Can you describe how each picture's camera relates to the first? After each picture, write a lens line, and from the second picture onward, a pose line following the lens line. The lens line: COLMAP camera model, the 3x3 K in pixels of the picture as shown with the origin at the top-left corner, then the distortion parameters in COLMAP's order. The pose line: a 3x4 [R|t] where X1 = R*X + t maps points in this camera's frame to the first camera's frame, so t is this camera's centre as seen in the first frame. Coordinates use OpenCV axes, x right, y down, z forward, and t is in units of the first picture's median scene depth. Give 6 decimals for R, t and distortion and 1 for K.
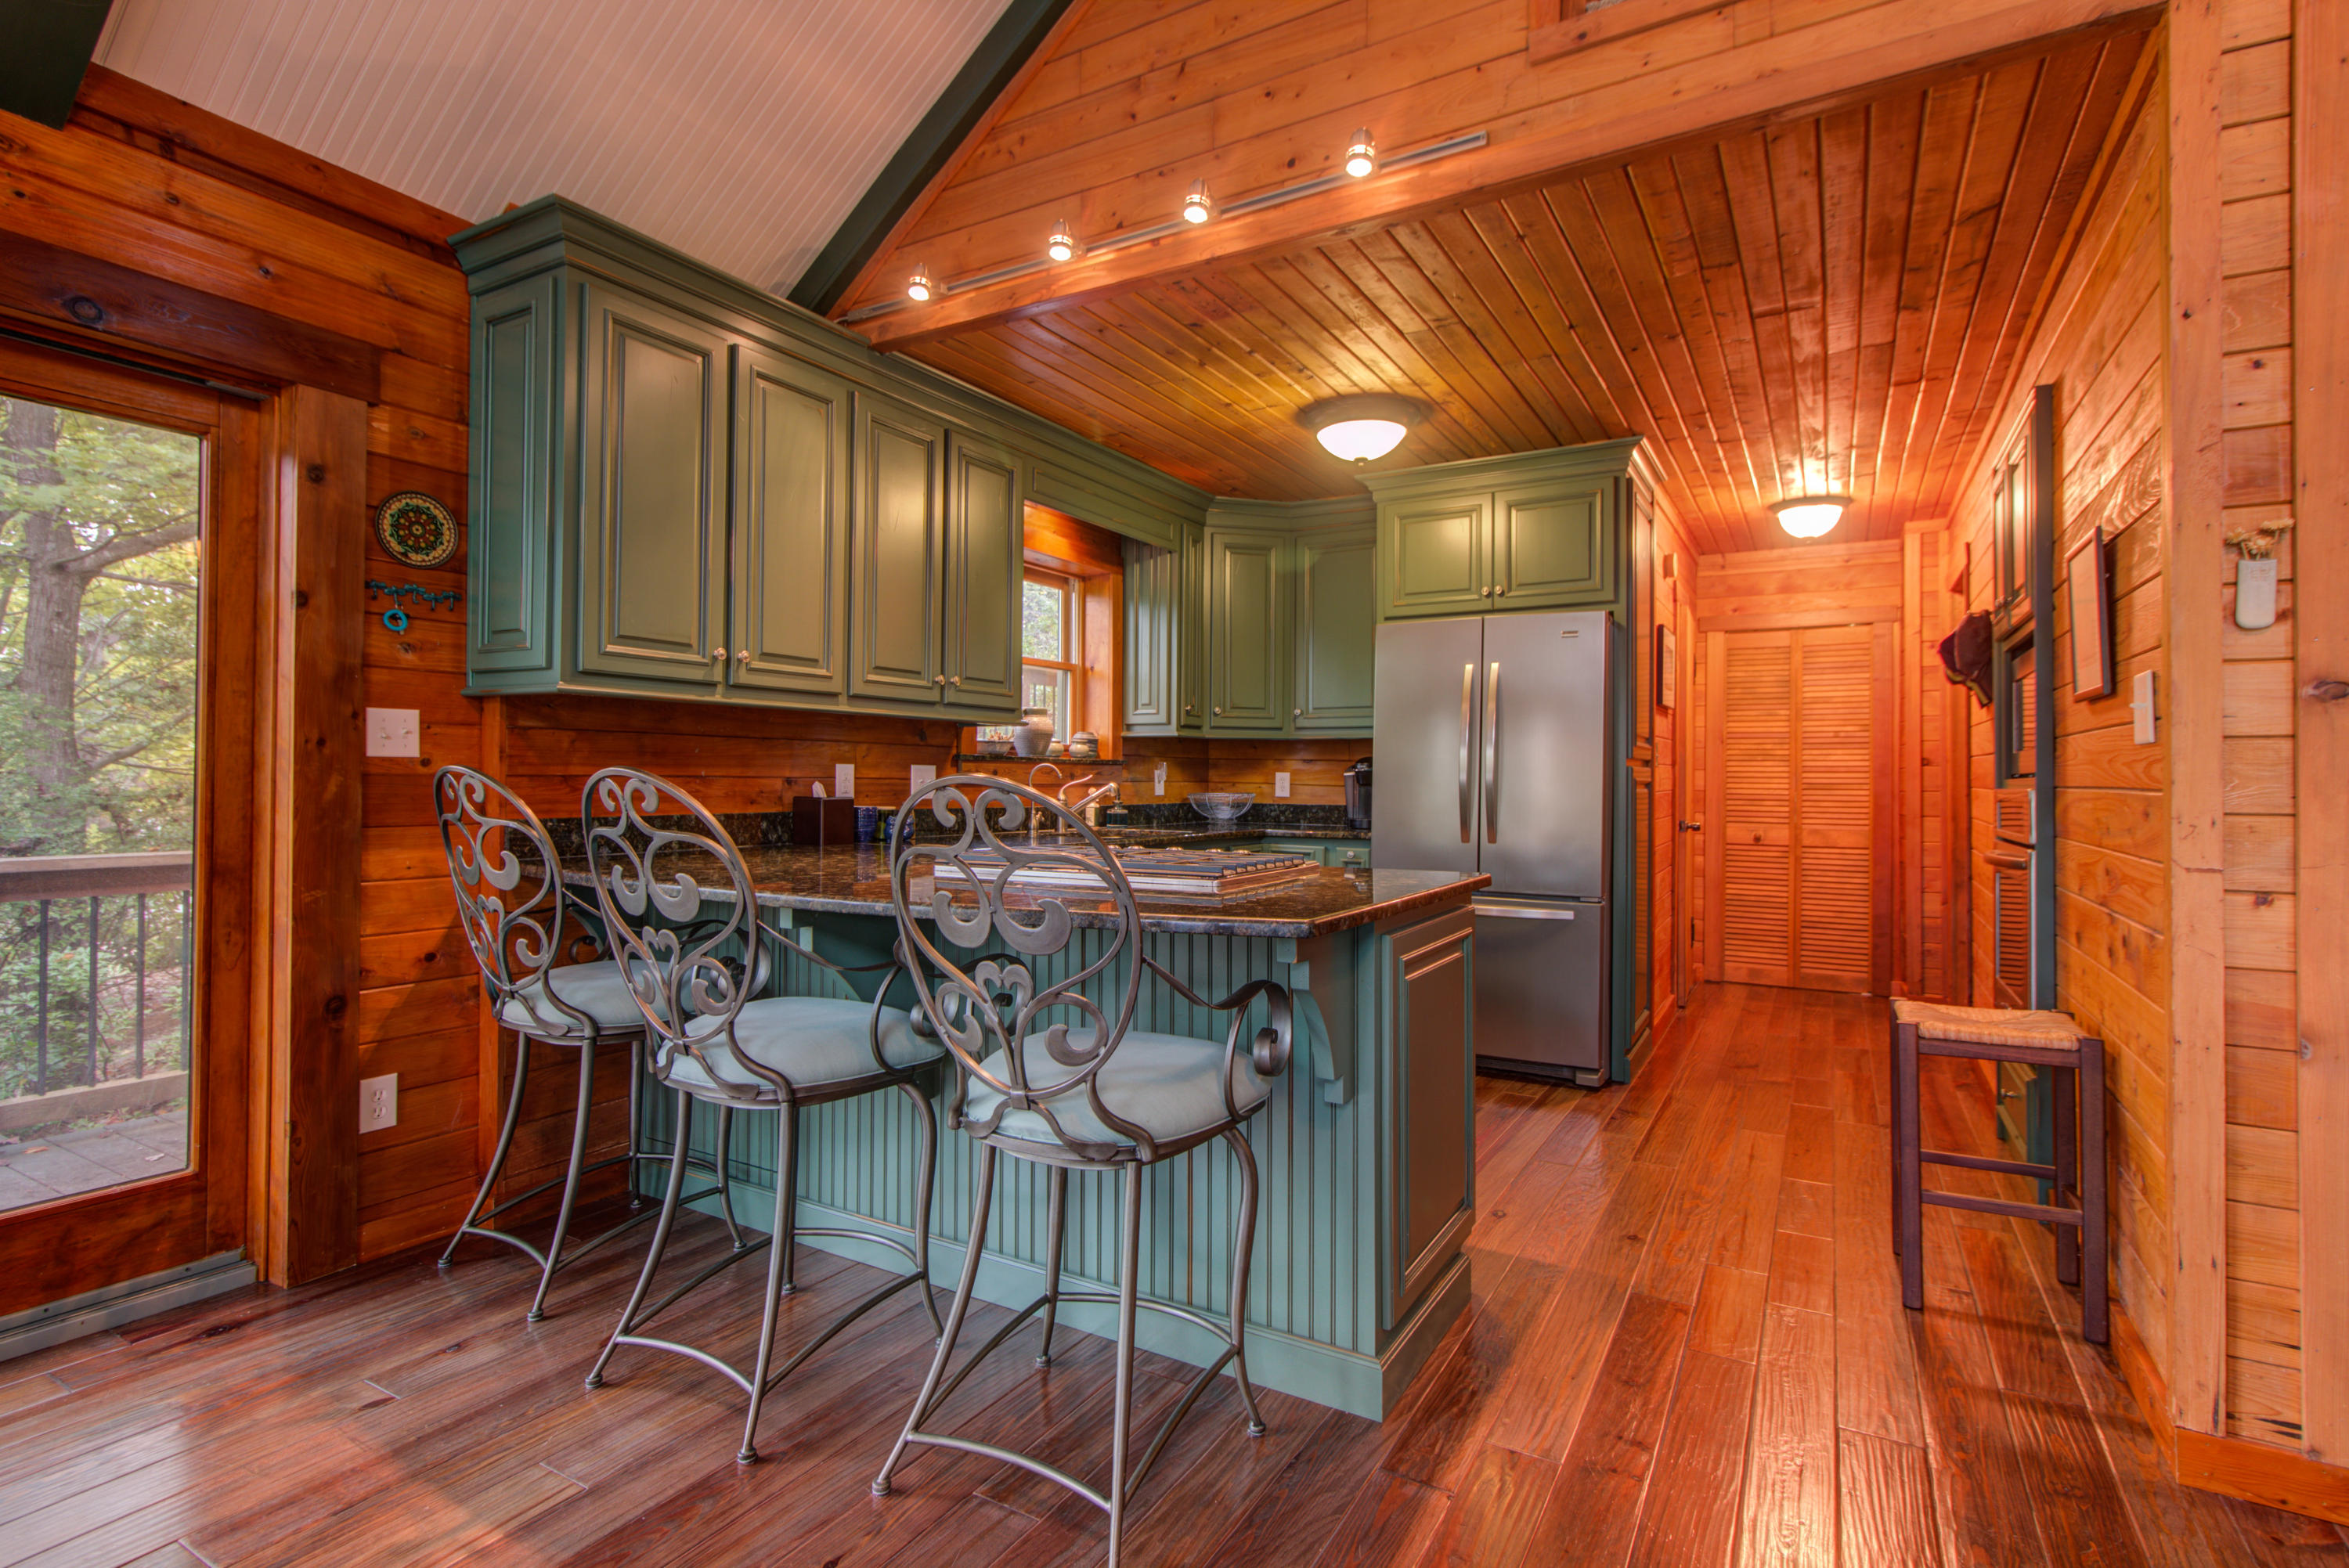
lens RADIAL K [[1134.4, 0, 1162.0], [0, 1134.4, 771.0], [0, 0, 1]] dist [0.007849, -0.002369]
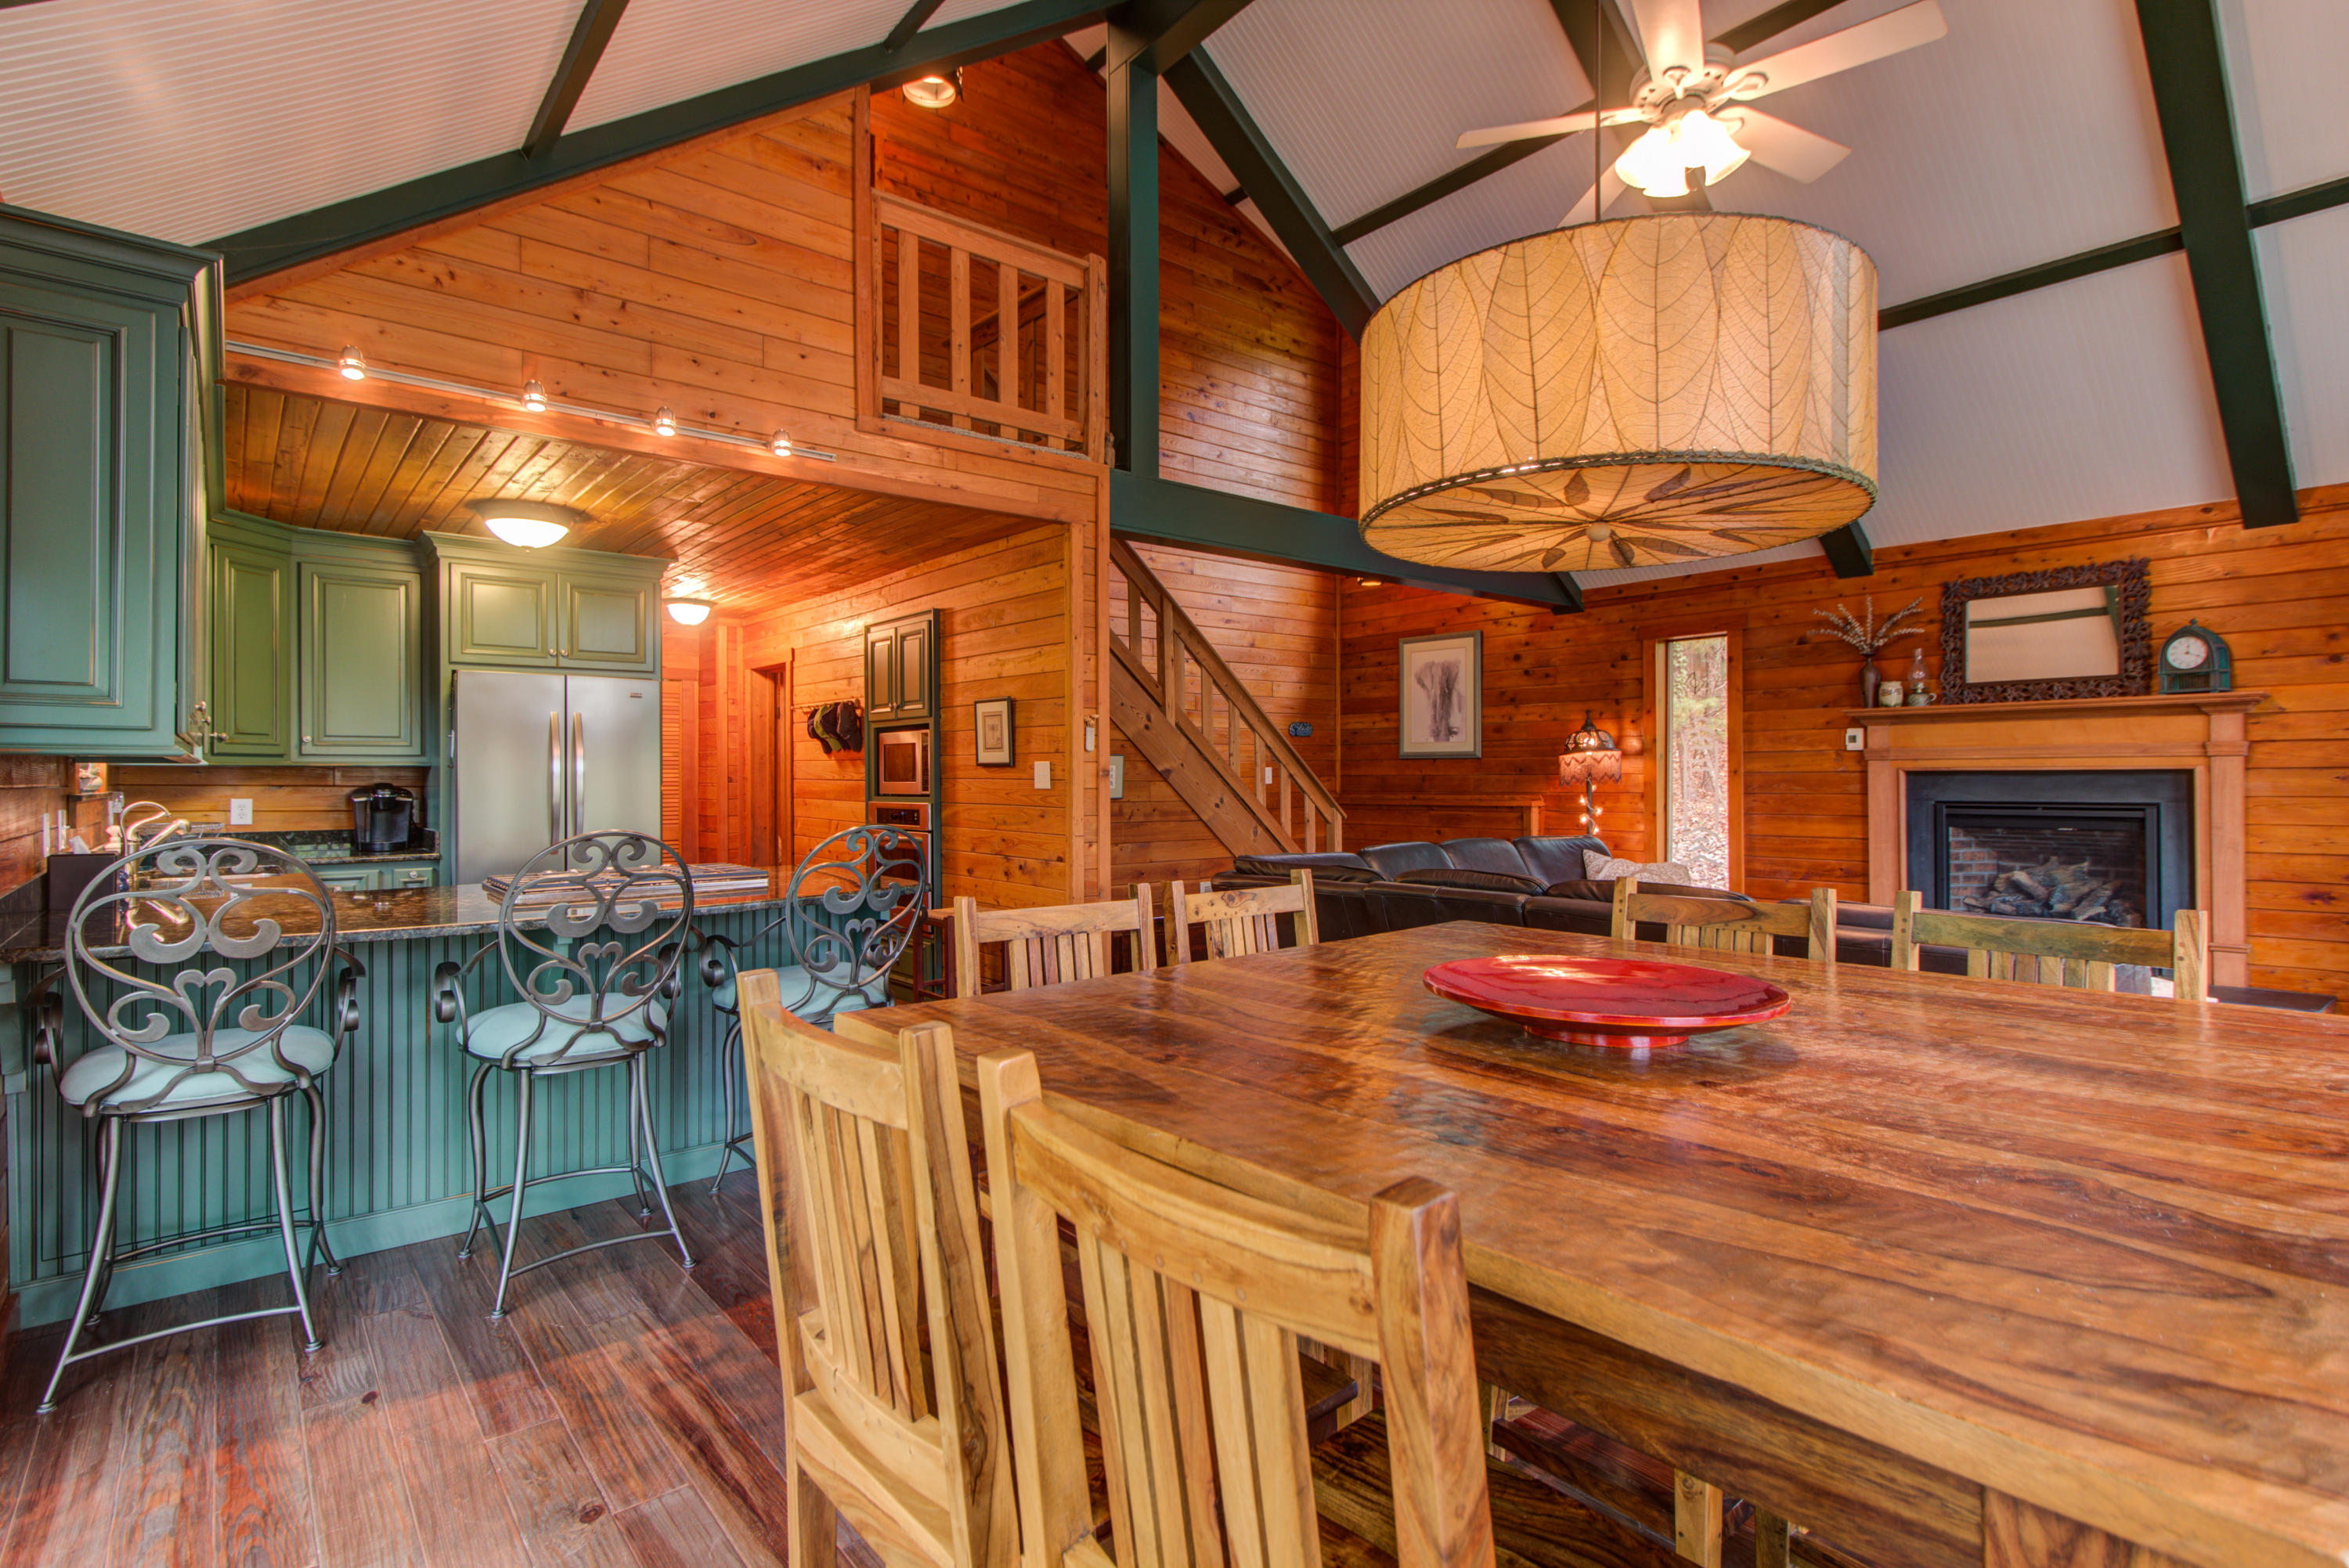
lens RADIAL K [[1134.4, 0, 1162.0], [0, 1134.4, 771.0], [0, 0, 1]] dist [0.007849, -0.002369]
pose [[0.340296, -0.004687, 0.940307, -0.792699], [-0.002600, 0.999979, 0.005925, -0.043877], [-0.940315, -0.004461, 0.340276, -0.070371]]
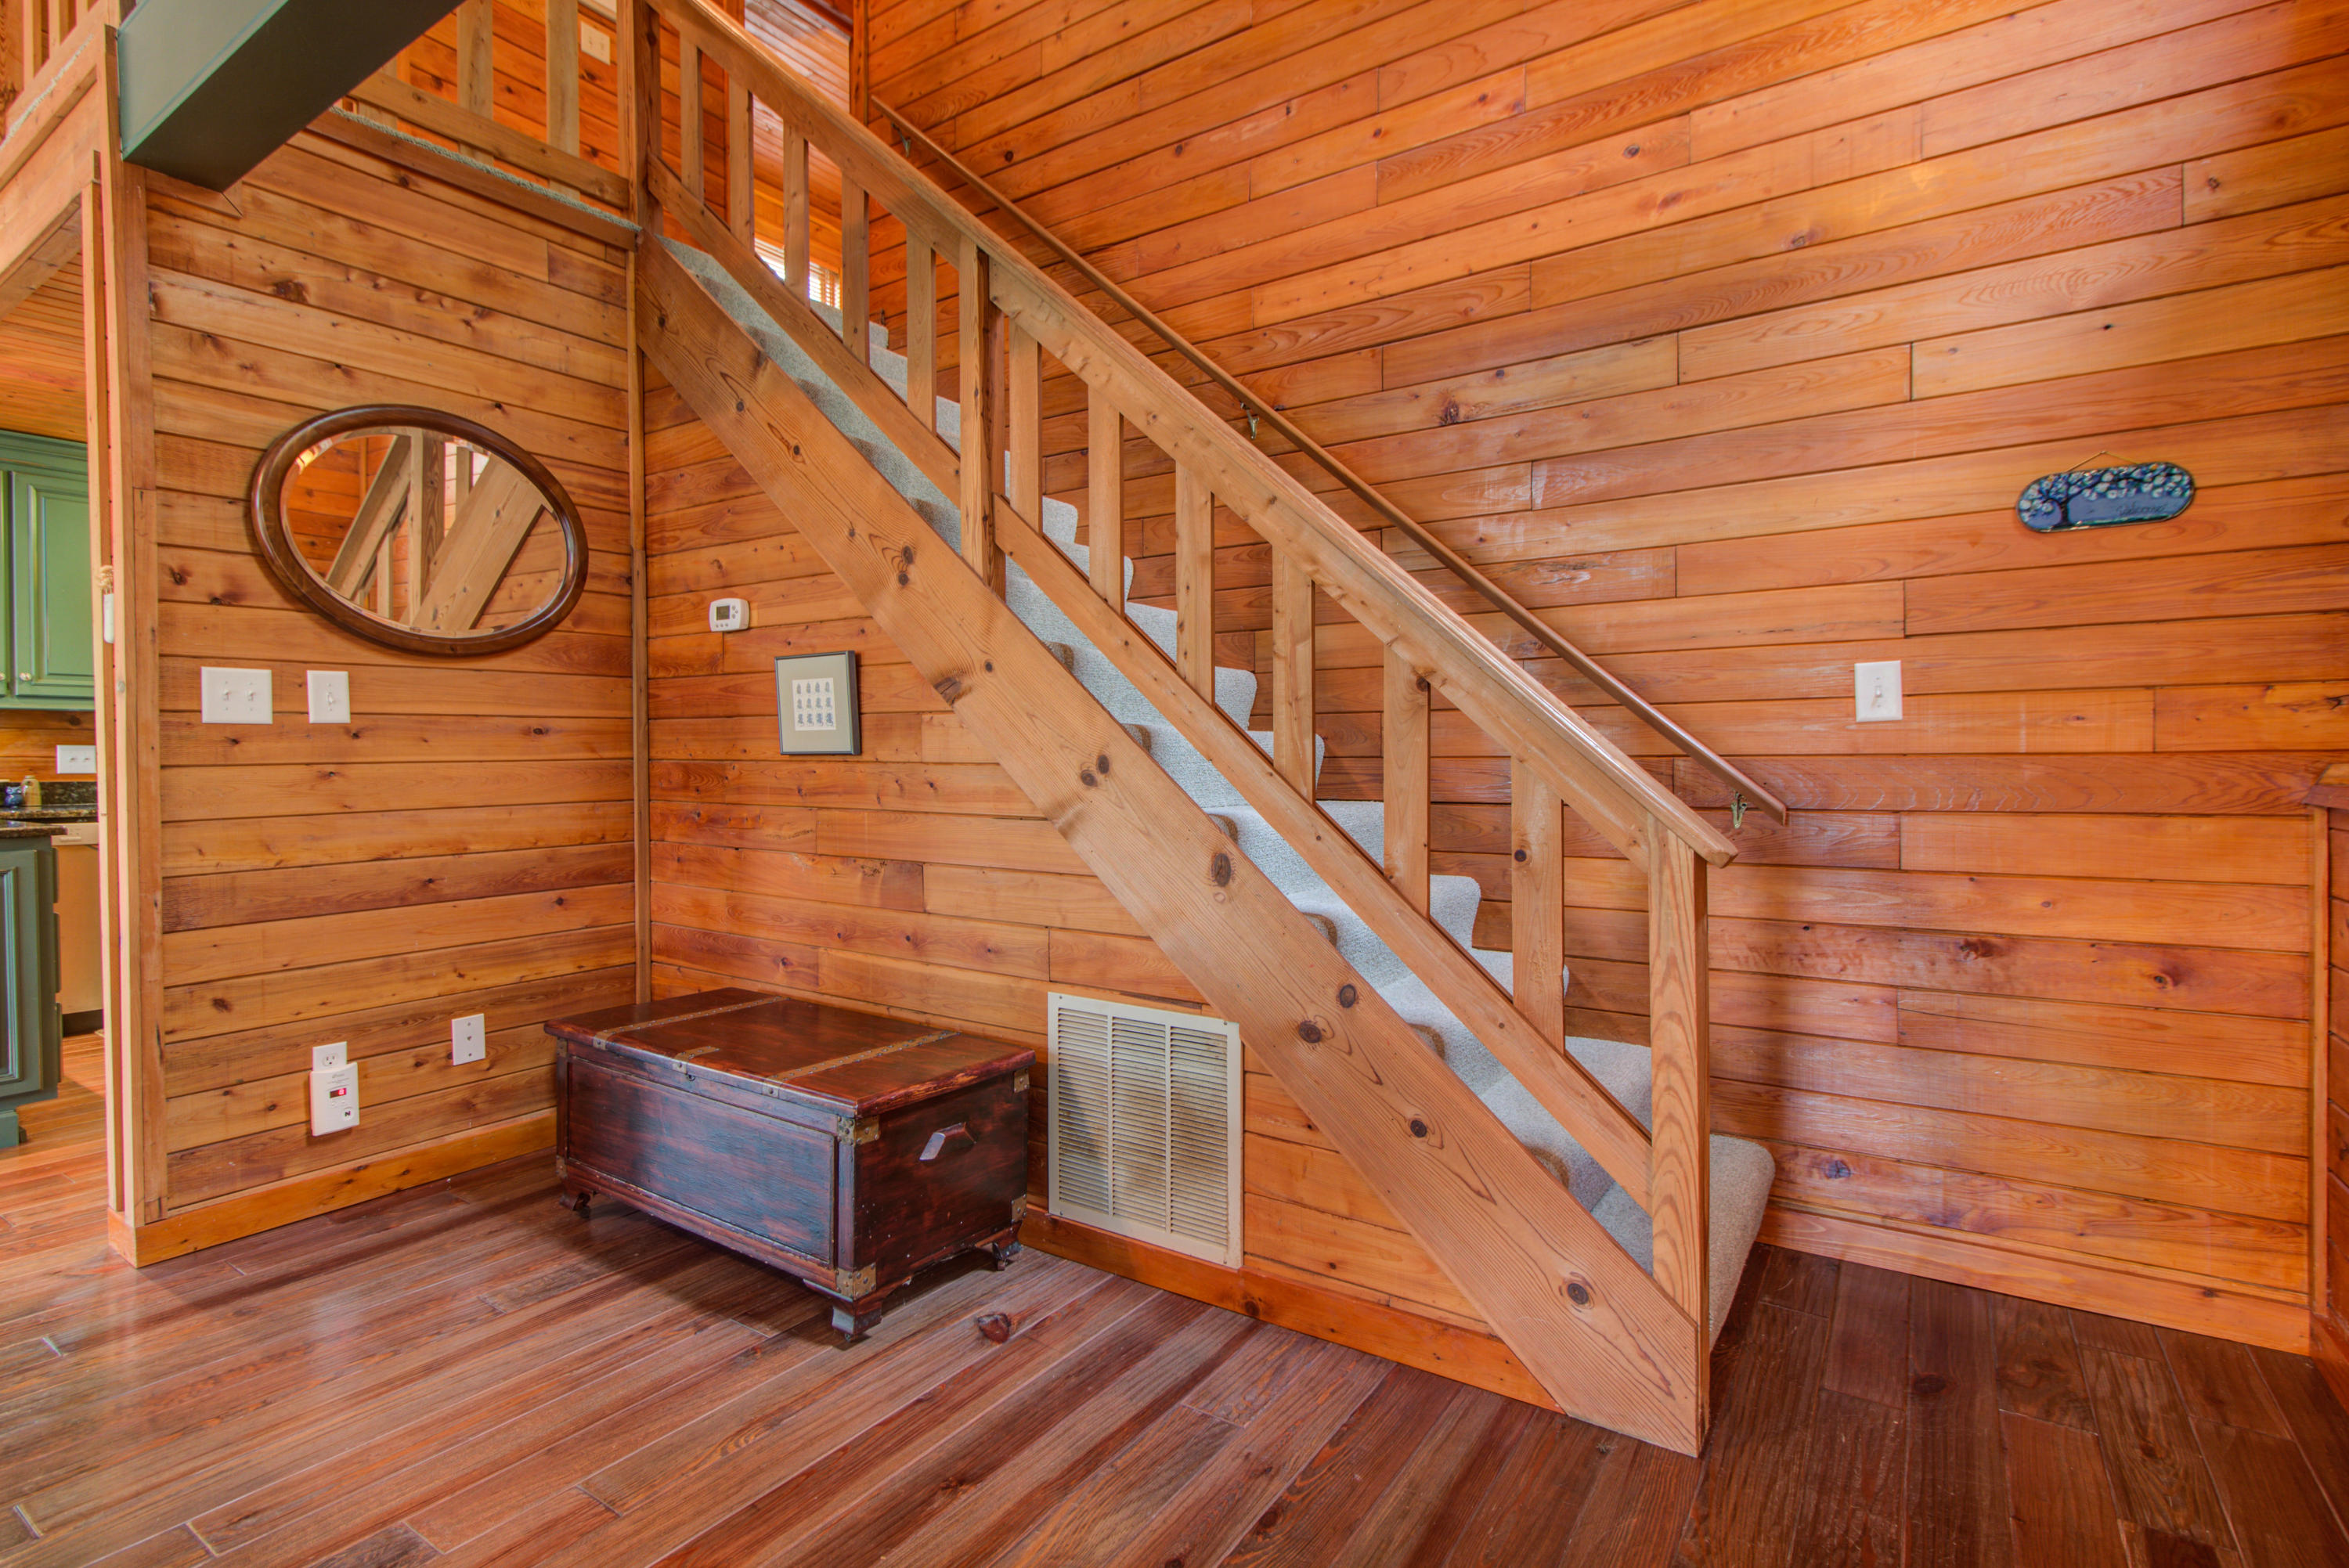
lens RADIAL K [[1135.4, 0, 1164.8], [0, 1135.4, 771.7], [0, 0, 1]] dist [0.009201, 0.000215]
pose [[0.997973, -0.008065, -0.063129, 1.111135], [0.009451, 0.999720, 0.021690, 0.007929], [0.062937, -0.022242, 0.997770, -0.160147]]
